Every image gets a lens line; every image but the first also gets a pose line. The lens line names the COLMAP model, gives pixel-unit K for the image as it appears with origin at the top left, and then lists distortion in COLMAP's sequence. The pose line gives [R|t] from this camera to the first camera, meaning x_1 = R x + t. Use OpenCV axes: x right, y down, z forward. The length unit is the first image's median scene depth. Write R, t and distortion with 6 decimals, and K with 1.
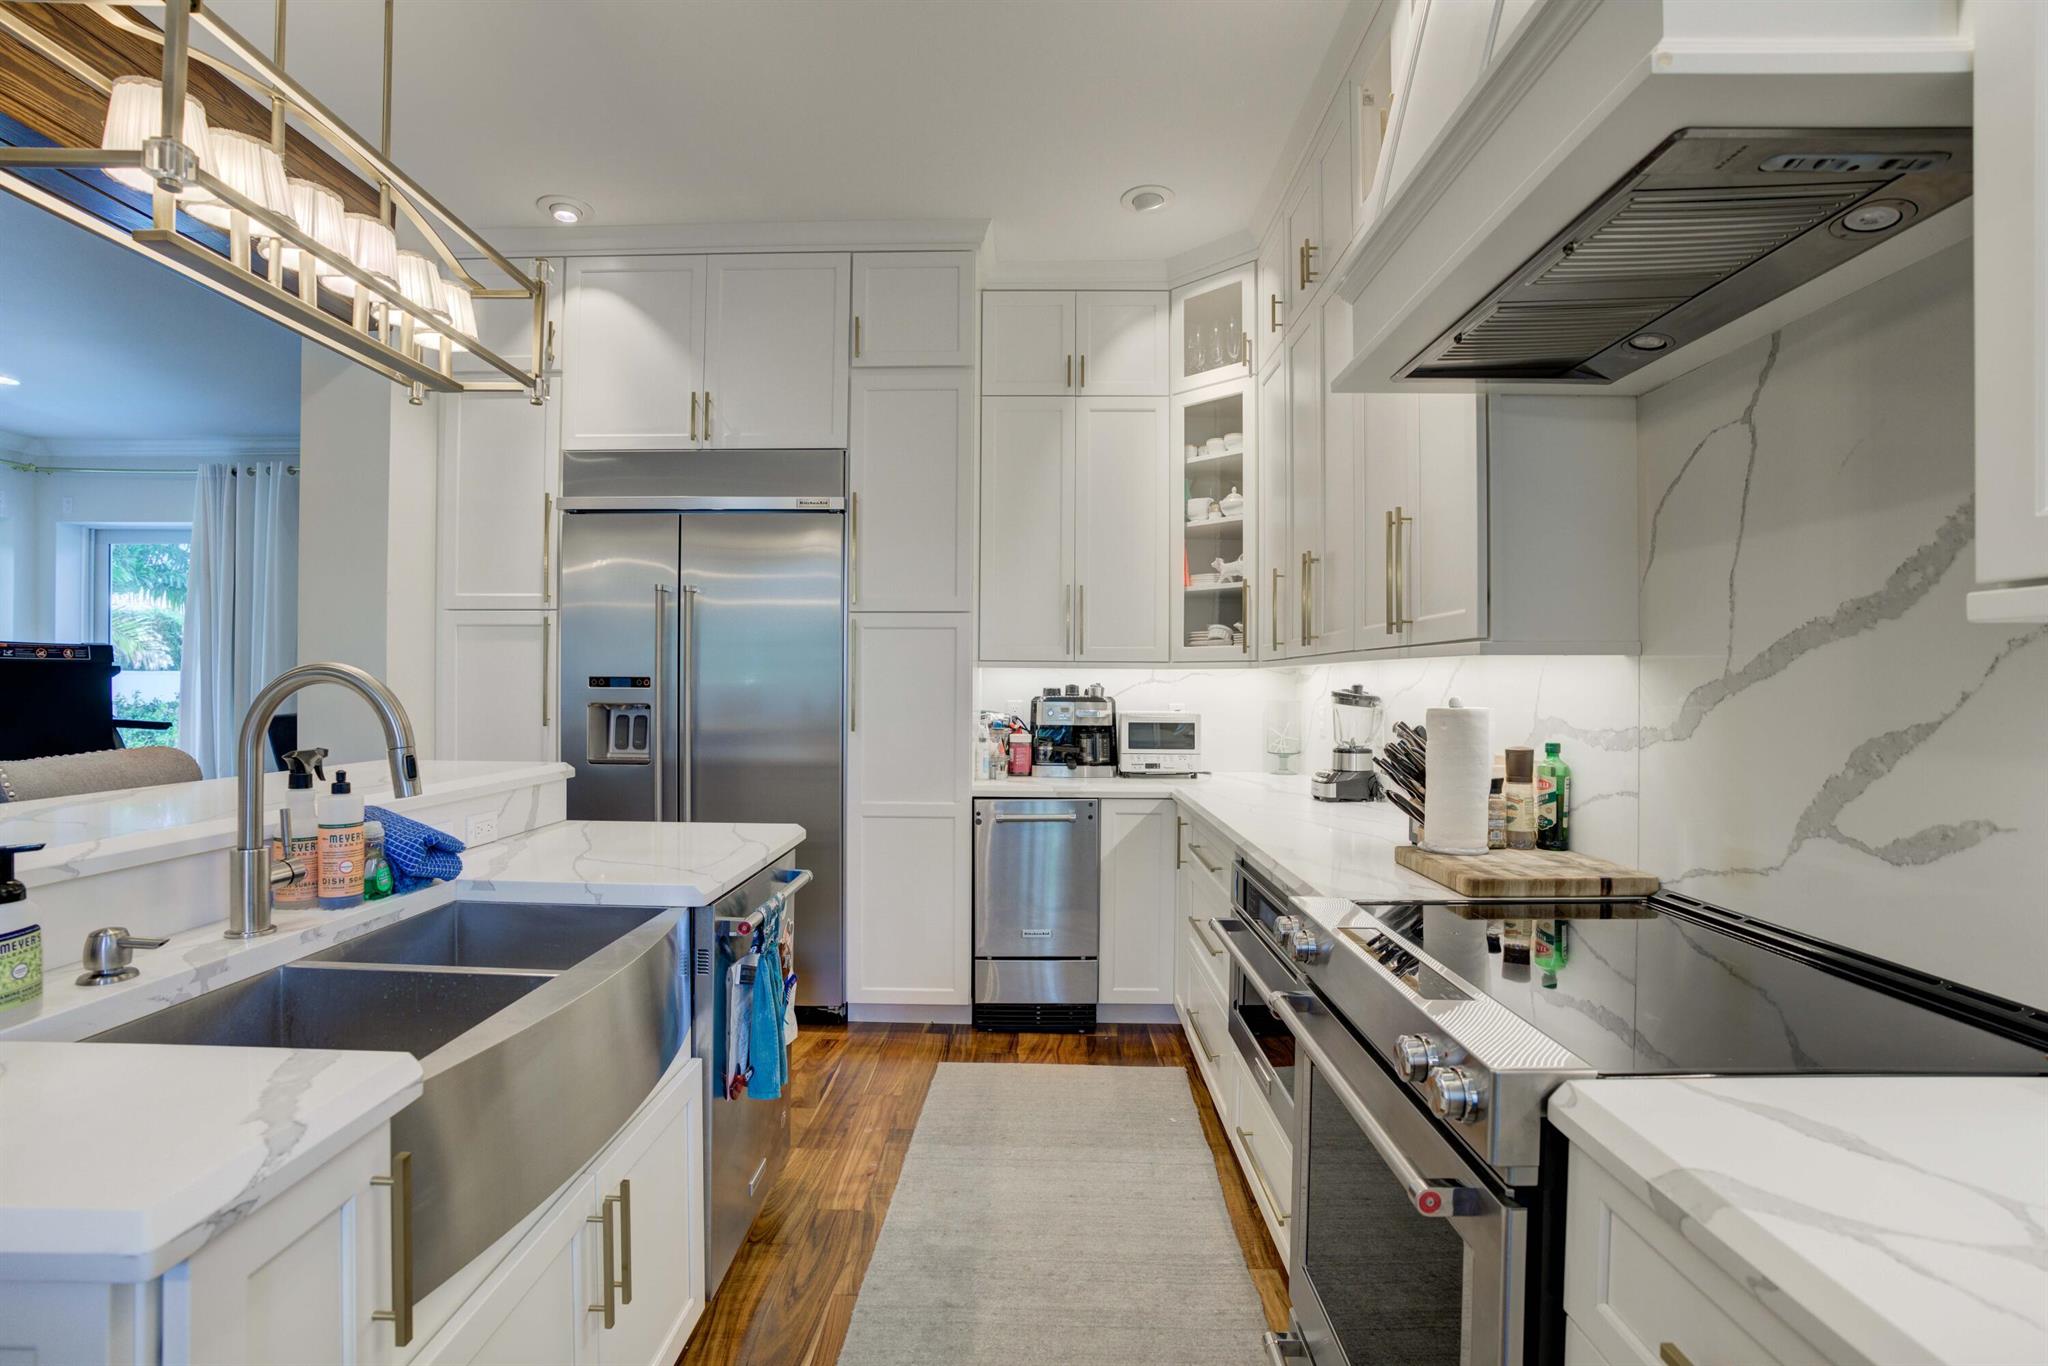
lens RADIAL K [[950.9, 0, 1015.3], [0, 950.9, 674.9], [0, 0, 1]] dist [-0.021137, 0.007707]
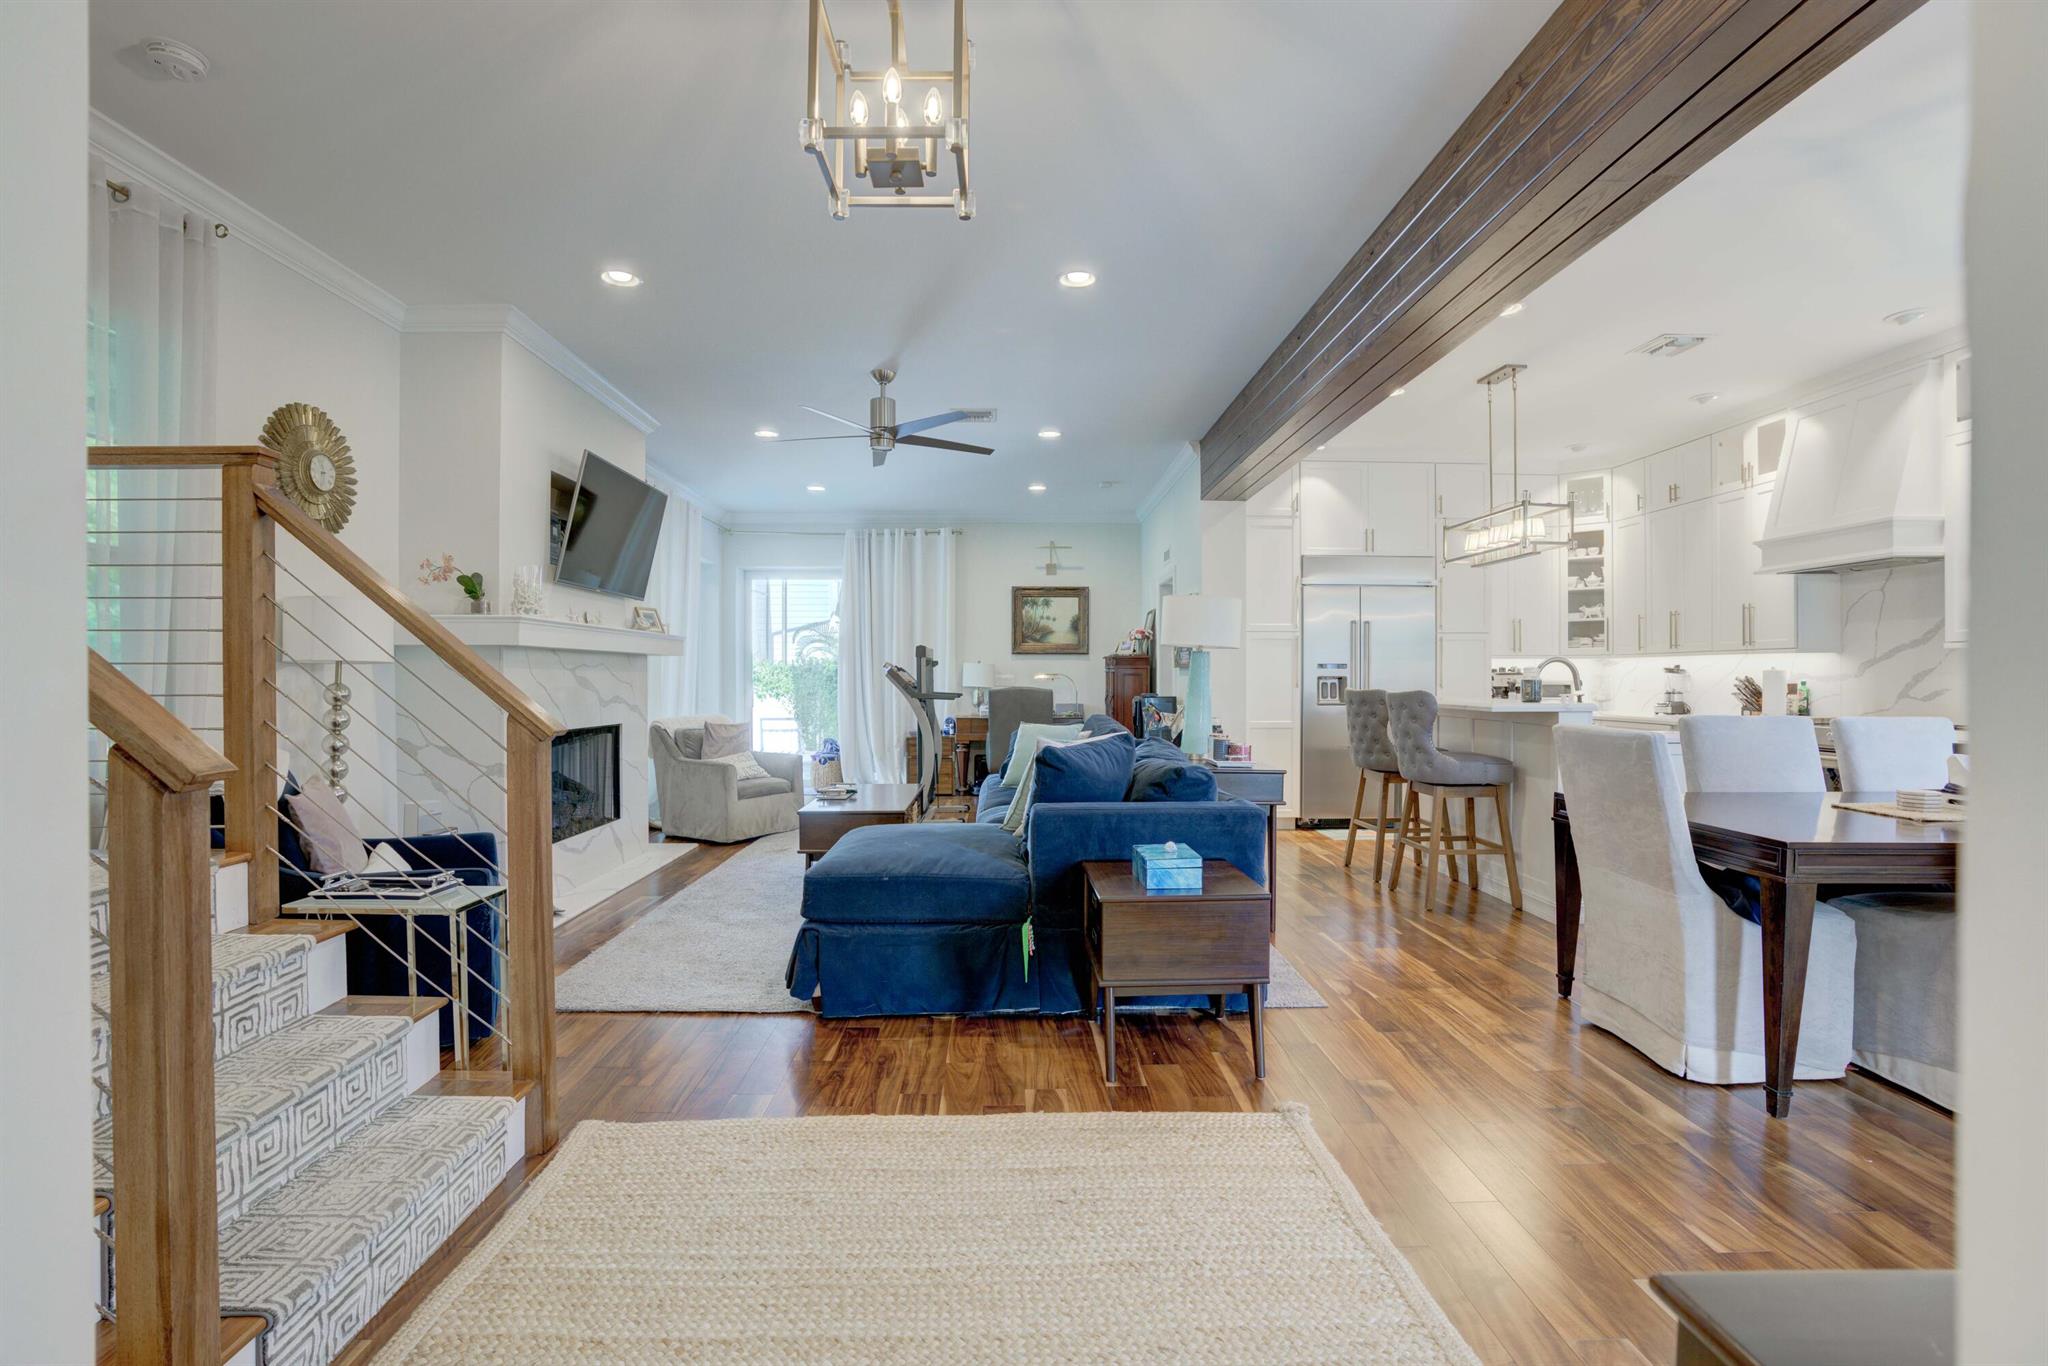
lens RADIAL K [[950.9, 0, 1023.6], [0, 950.9, 679.8], [0, 0, 1]] dist [-0.021137, 0.007707]
pose [[0.998755, -0.002632, 0.049817, -2.279085], [0.002023, 0.999923, 0.012268, 0.027130], [-0.049845, -0.012152, 0.998683, -2.071544]]
